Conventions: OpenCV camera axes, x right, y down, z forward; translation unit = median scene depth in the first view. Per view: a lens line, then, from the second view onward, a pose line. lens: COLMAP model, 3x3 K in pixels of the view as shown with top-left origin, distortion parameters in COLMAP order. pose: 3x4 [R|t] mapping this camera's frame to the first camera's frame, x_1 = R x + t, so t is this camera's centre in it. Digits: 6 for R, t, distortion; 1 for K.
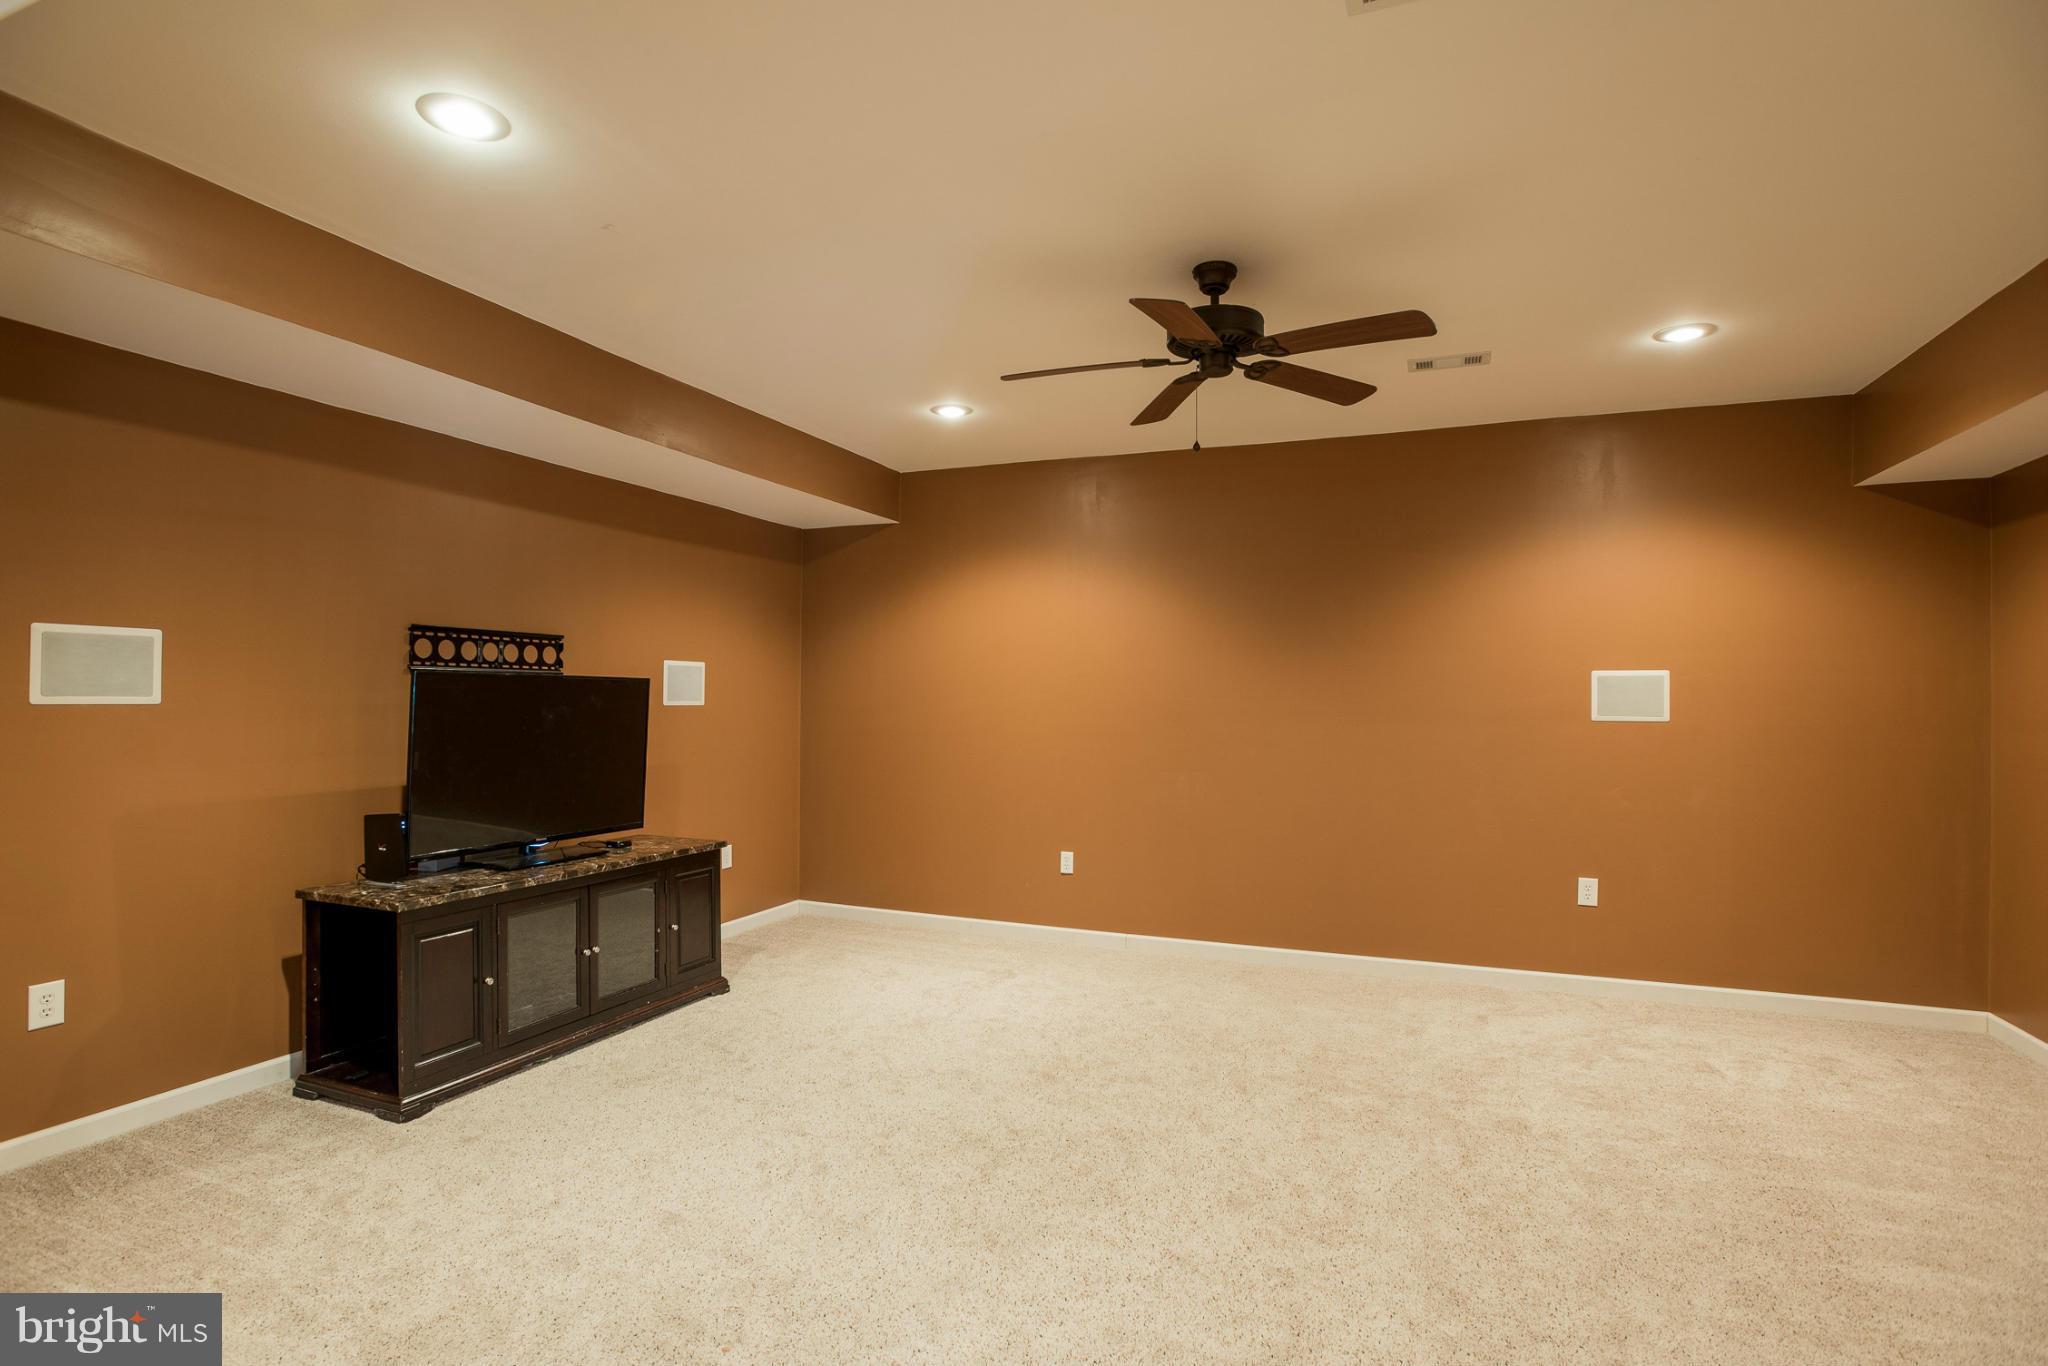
lens RADIAL K [[999.6, 0, 1023.7], [0, 999.6, 683.7], [0, 0, 1]] dist [-0.043465, 0.001535]
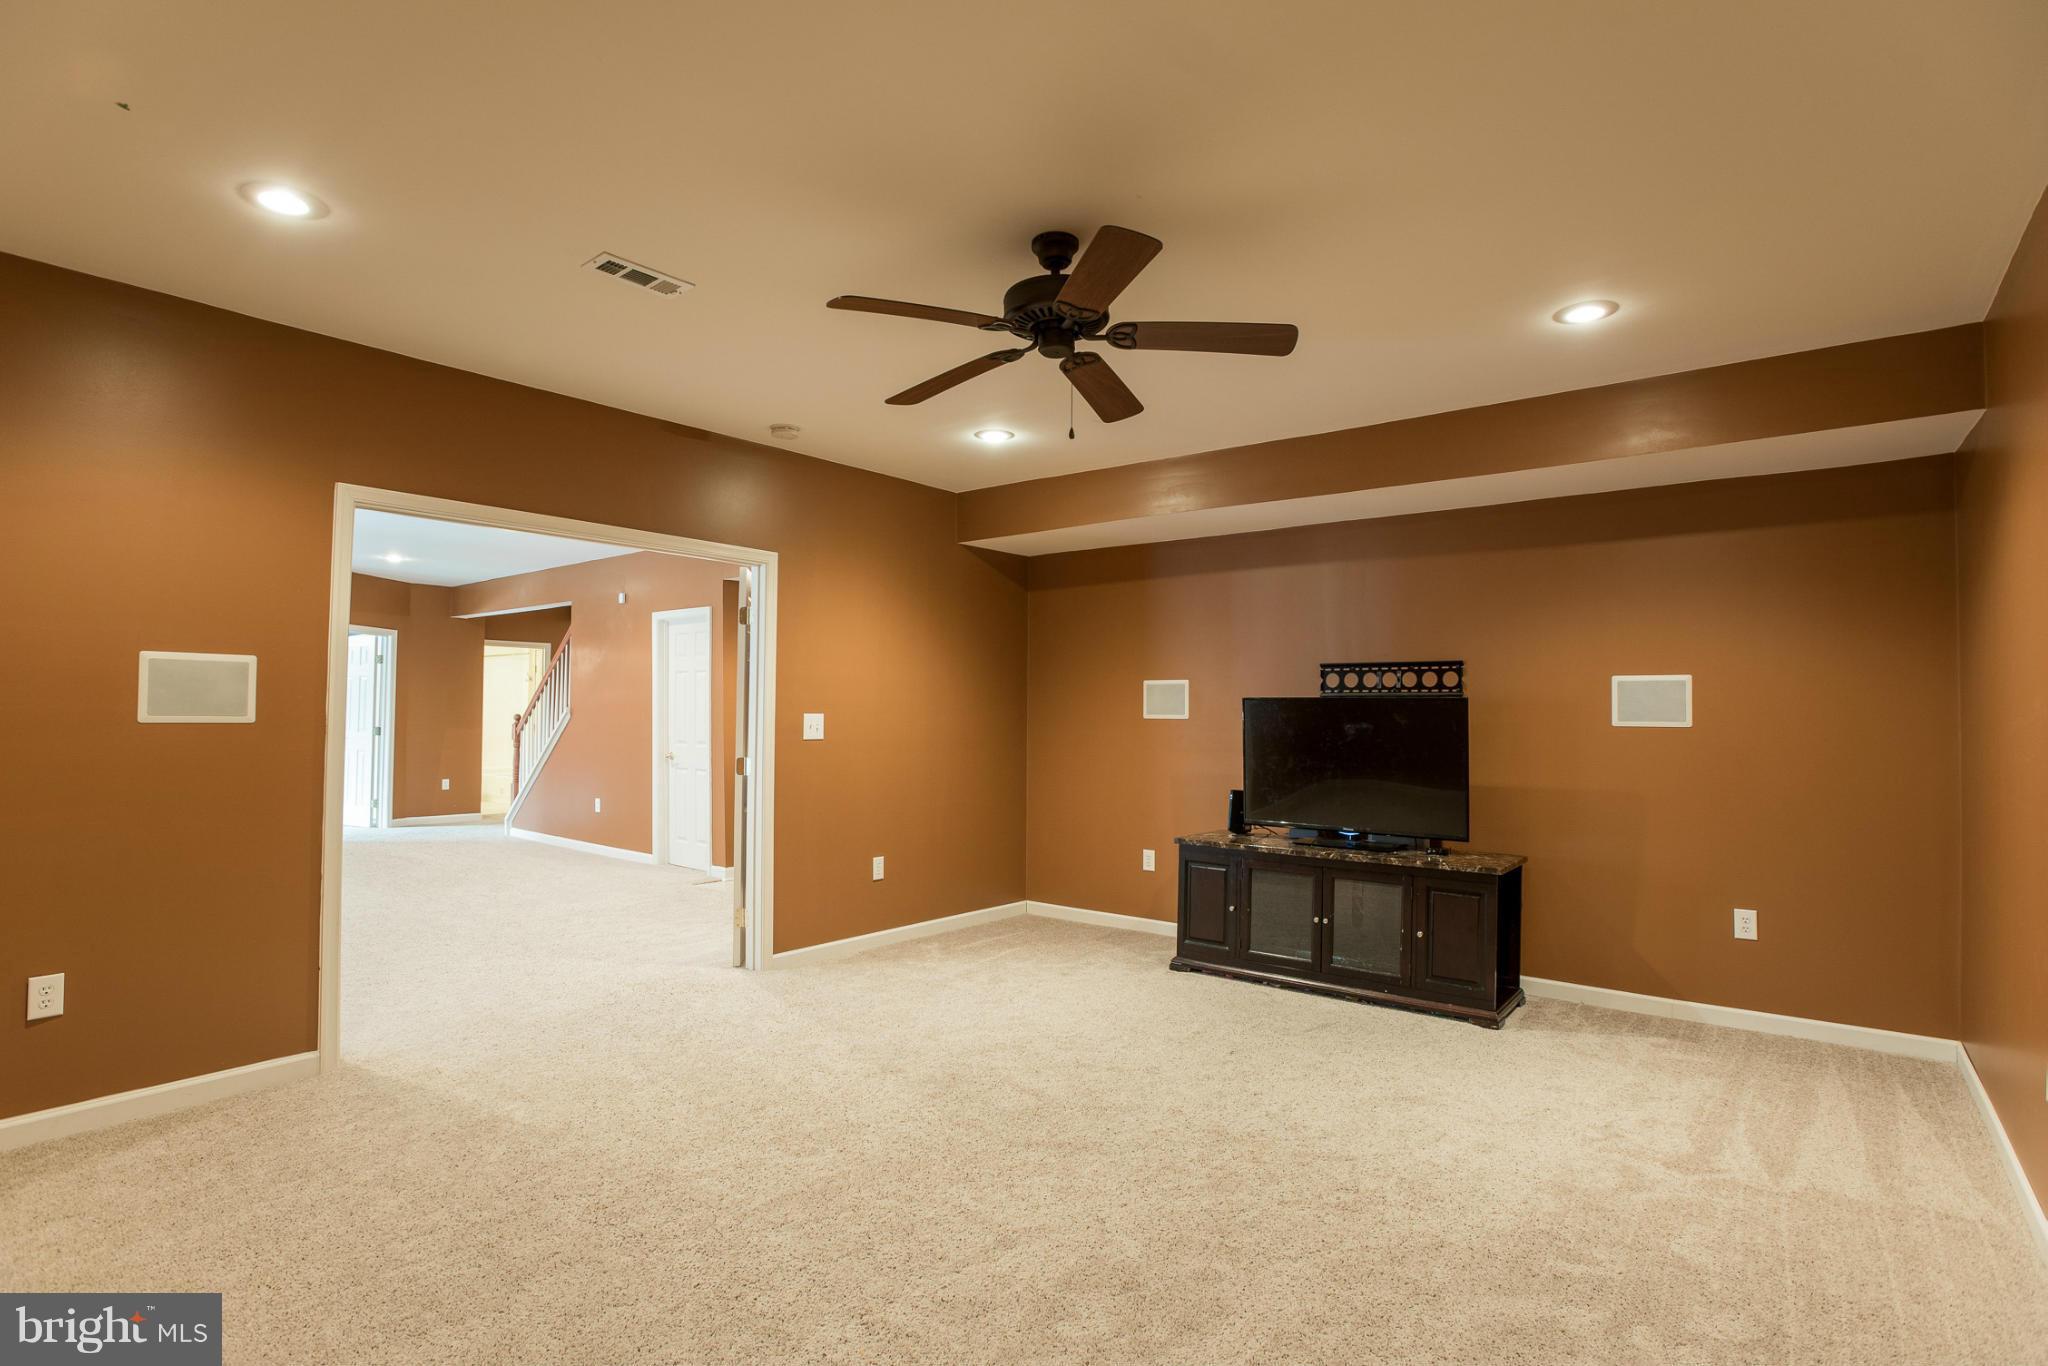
lens RADIAL K [[999.6, 0, 1027.3], [0, 999.6, 683.2], [0, 0, 1]] dist [-0.043465, 0.001535]
pose [[-0.283264, -0.046249, -0.957926, 0.795457], [-0.004649, 0.998891, -0.046852, 0.033285], [0.959031, -0.008818, -0.283165, 0.924559]]
